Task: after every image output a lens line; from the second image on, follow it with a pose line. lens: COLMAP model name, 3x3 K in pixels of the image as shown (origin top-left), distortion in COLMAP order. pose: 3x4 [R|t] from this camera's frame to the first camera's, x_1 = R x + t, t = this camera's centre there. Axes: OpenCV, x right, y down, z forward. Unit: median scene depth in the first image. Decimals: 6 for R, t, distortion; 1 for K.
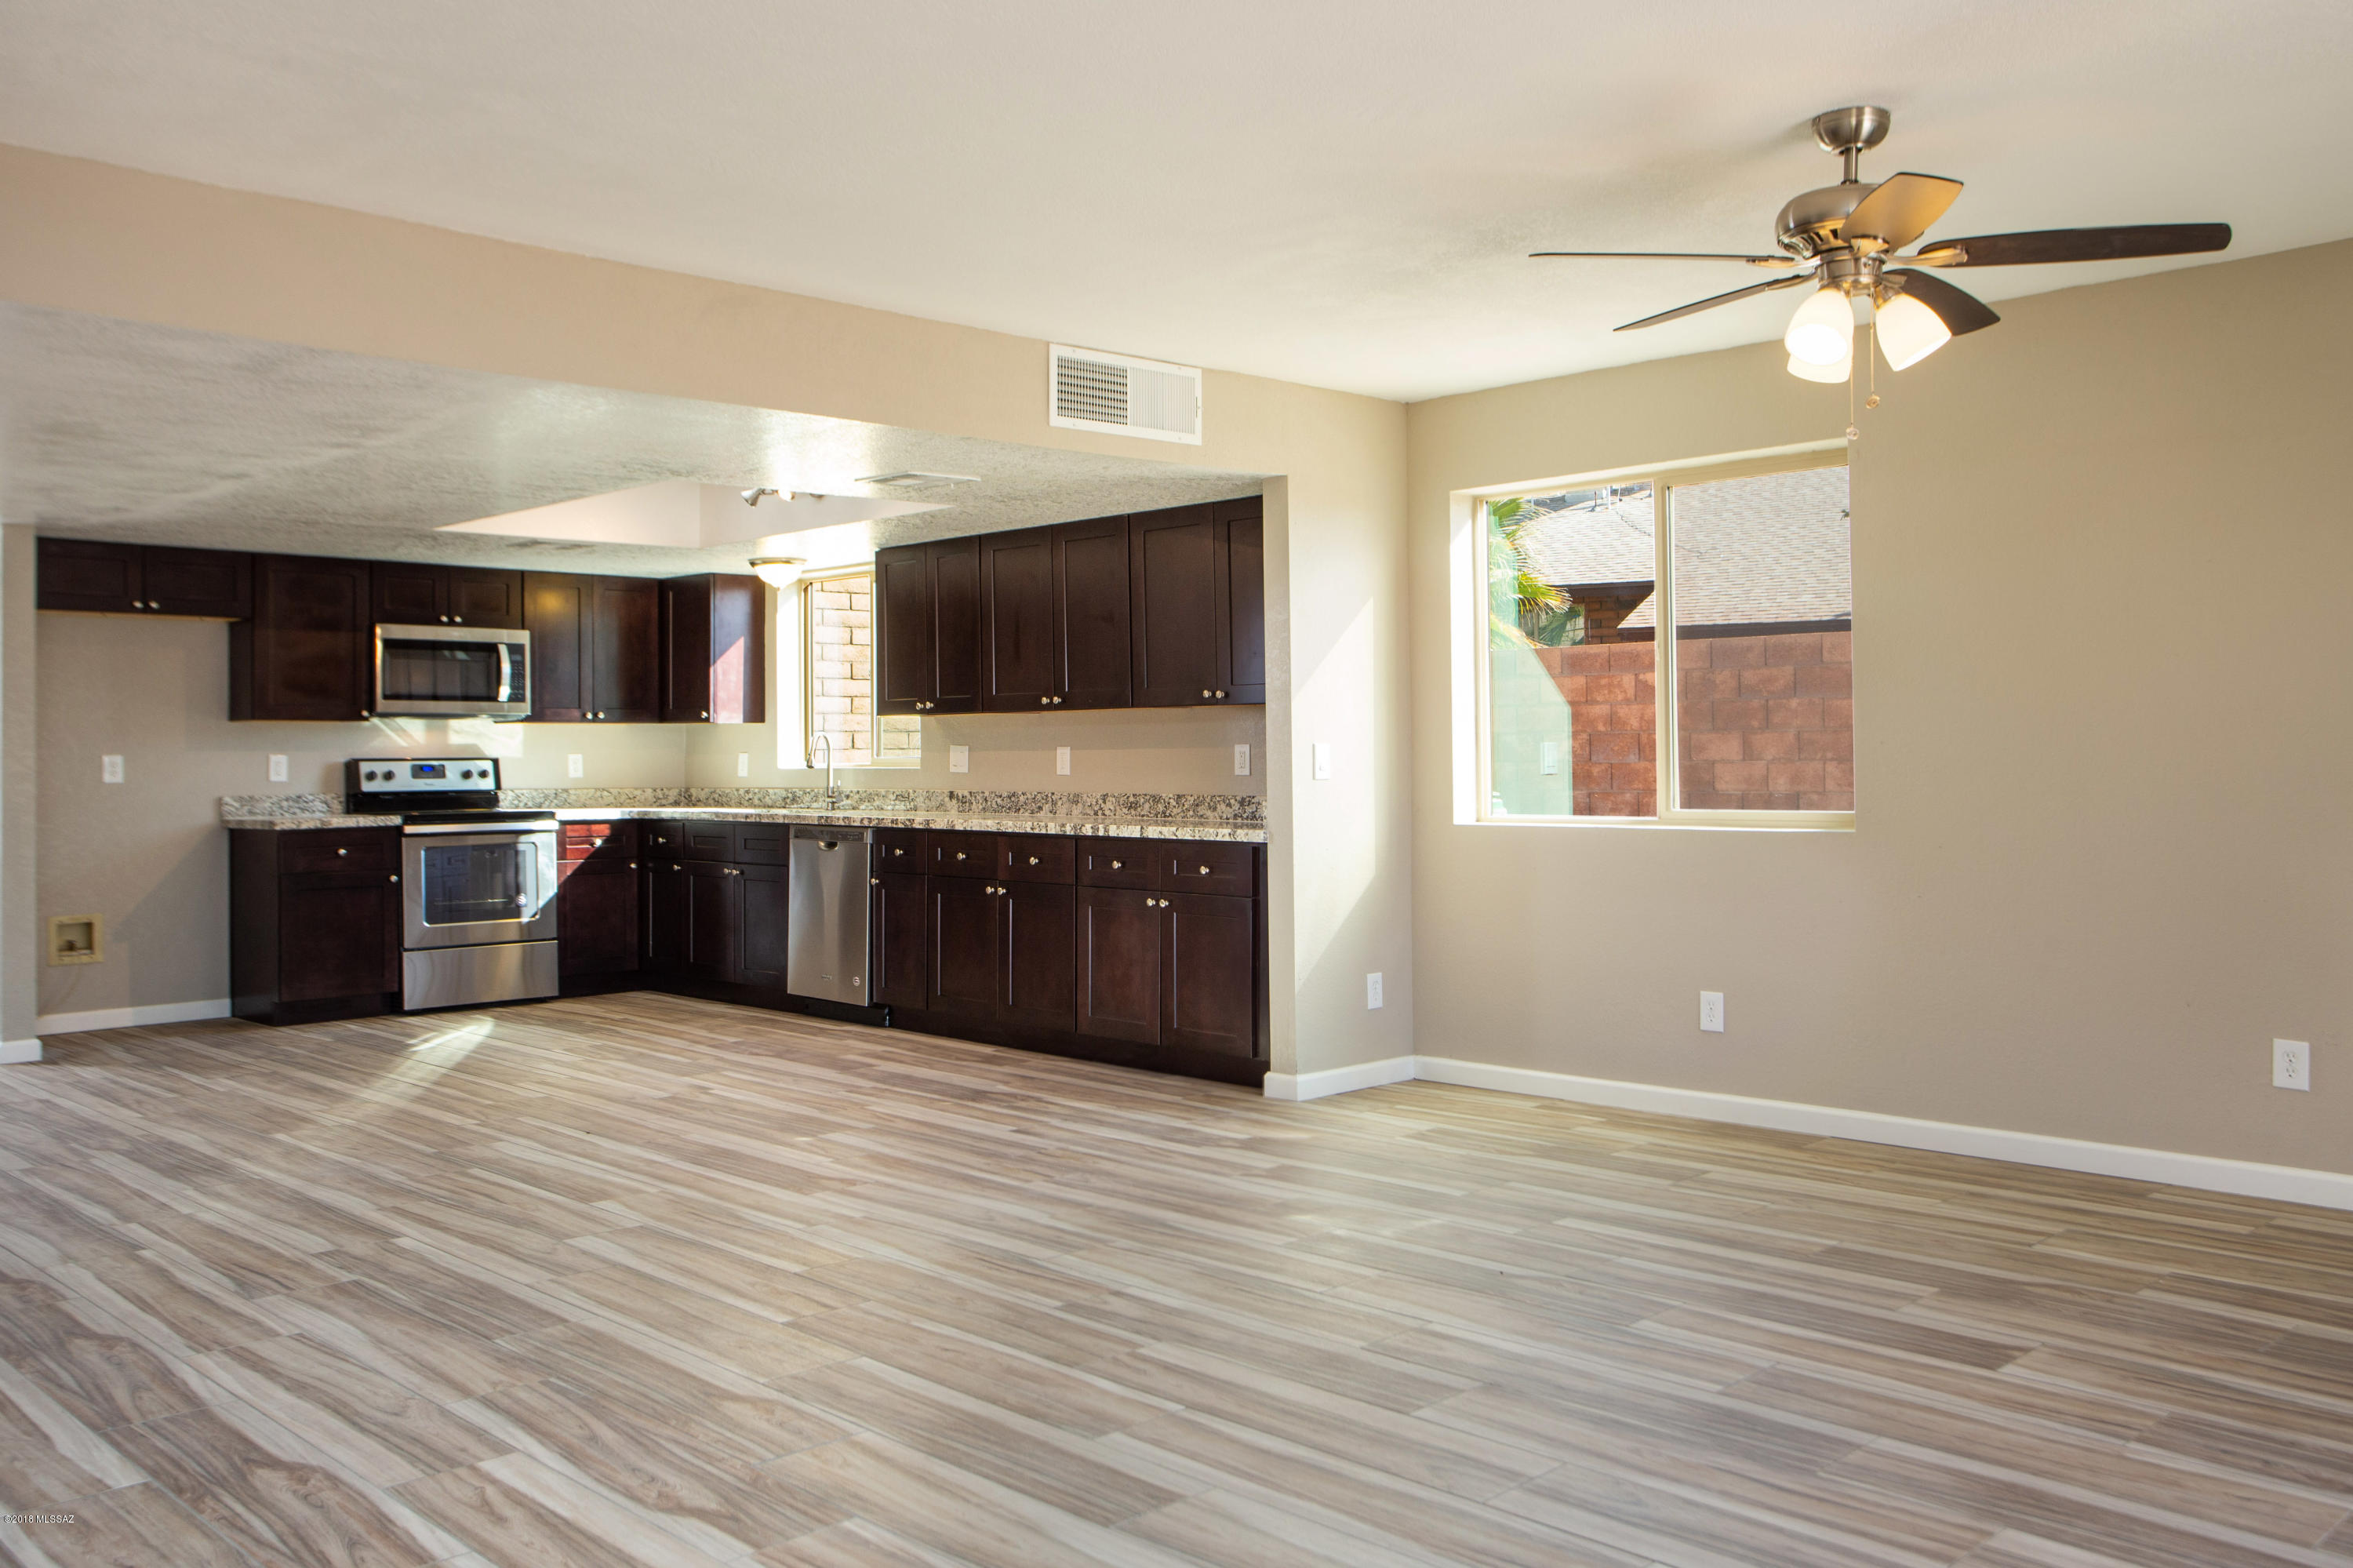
lens RADIAL K [[1912.0, 0, 1083.8], [0, 1912.0, 748.2], [0, 0, 1]] dist [-0.003310, 0.010467]
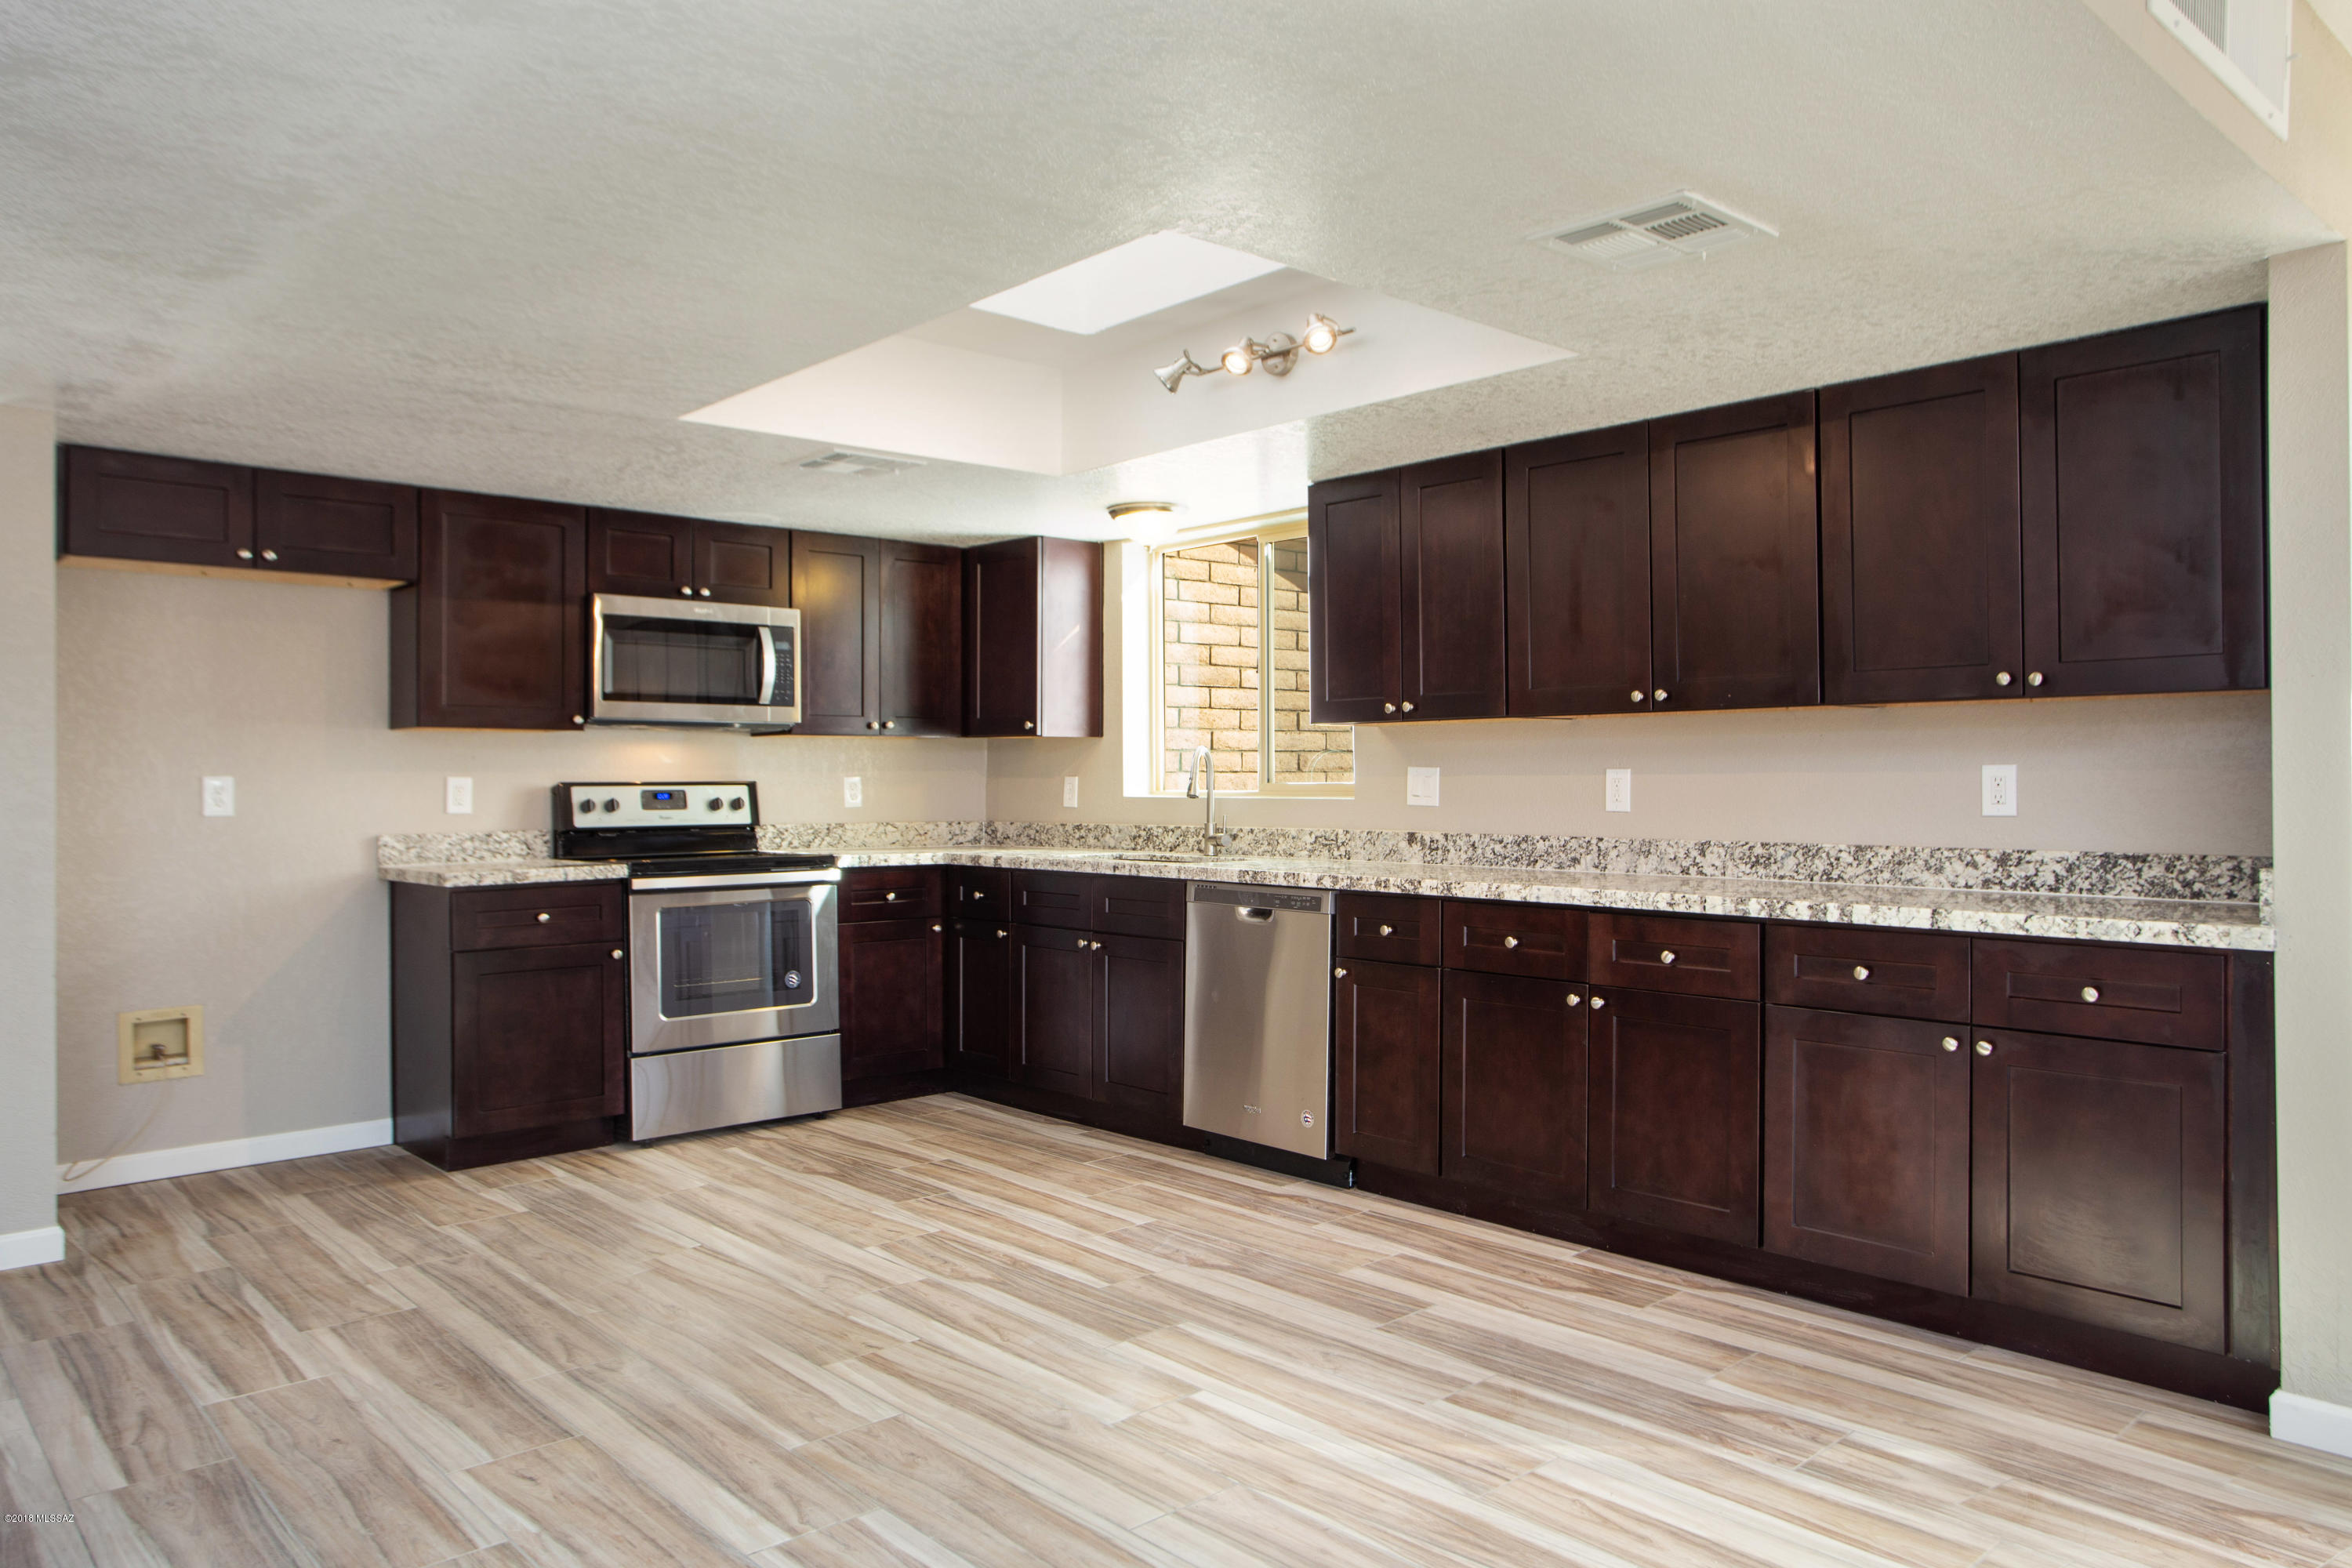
lens RADIAL K [[1560.8, 0, 1157.3], [0, 1560.8, 782.1], [0, 0, 1]] dist [-0.037029, 0.026766]
pose [[0.999884, 0.003651, -0.014807, -0.154864], [-0.003565, 0.999977, 0.005818, 0.001169], [0.014828, -0.005765, 0.999873, 0.433874]]
